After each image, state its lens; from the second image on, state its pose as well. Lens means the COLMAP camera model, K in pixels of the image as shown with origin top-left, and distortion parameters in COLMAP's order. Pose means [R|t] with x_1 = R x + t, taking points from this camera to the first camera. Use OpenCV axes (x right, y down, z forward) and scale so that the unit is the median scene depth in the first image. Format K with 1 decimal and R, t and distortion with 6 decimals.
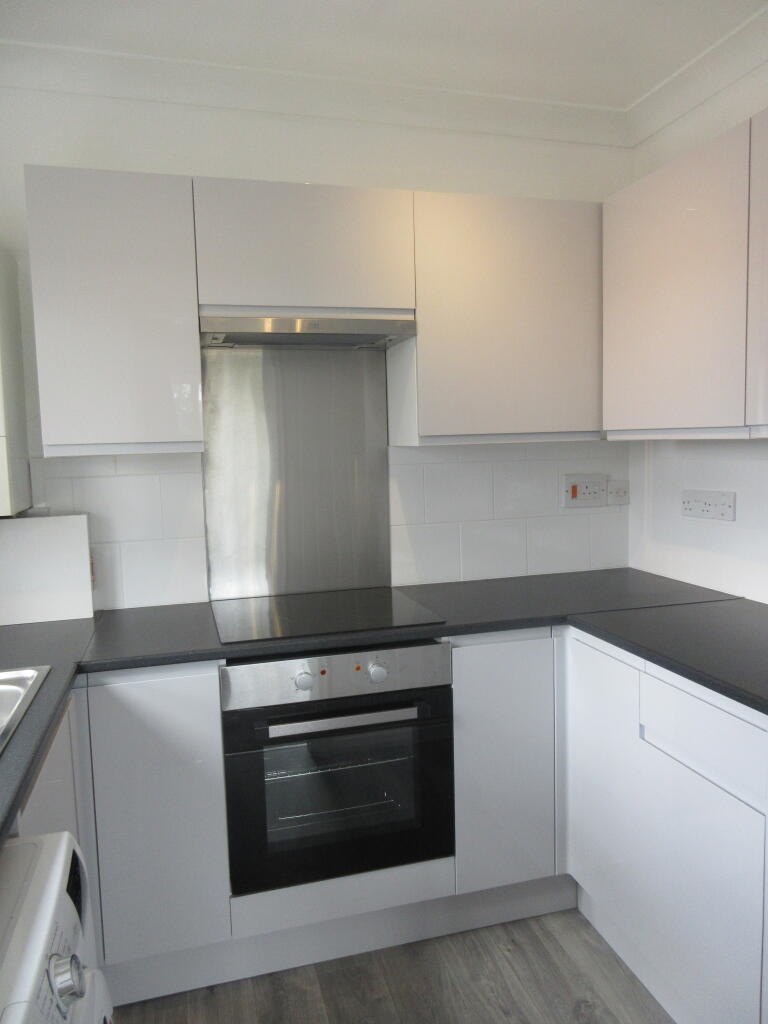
lens RADIAL K [[732.1, 0, 384.0], [0, 732.1, 512.0], [0, 0, 1]] dist [-0.021416, -0.002181]
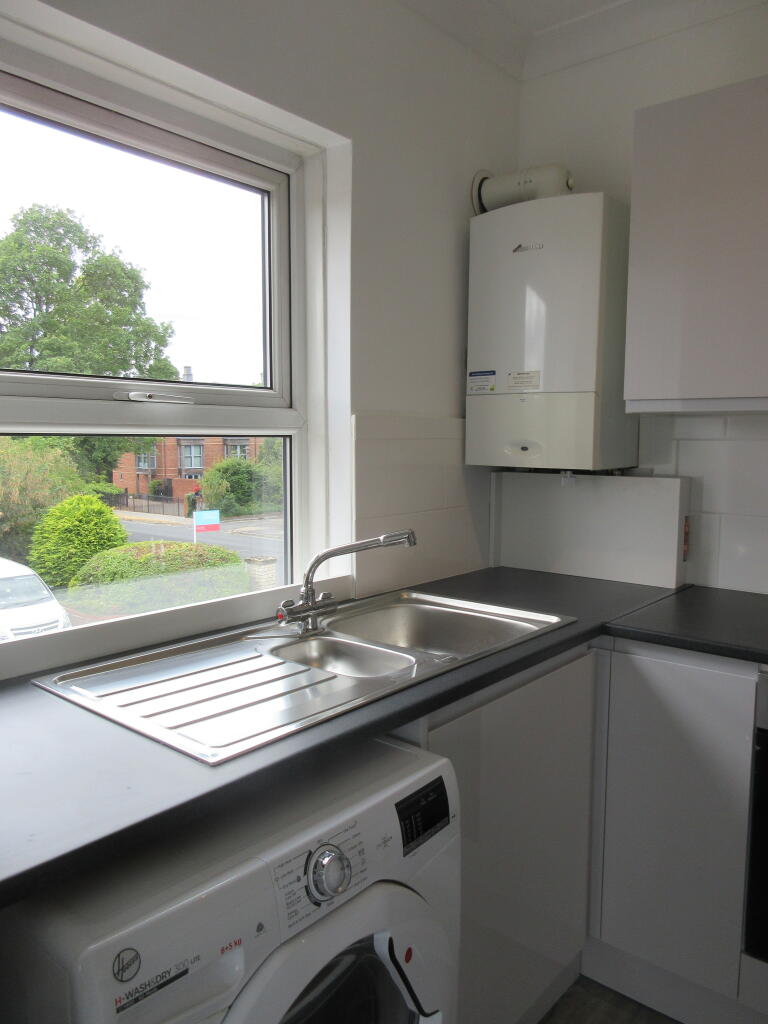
lens RADIAL K [[732.1, 0, 384.0], [0, 732.1, 512.0], [0, 0, 1]] dist [-0.021416, -0.002181]
pose [[0.558581, 0.119755, -0.820759, 0.172458], [-0.100752, 0.991991, 0.076171, 0.015492], [0.823308, 0.040145, 0.566174, 0.184824]]
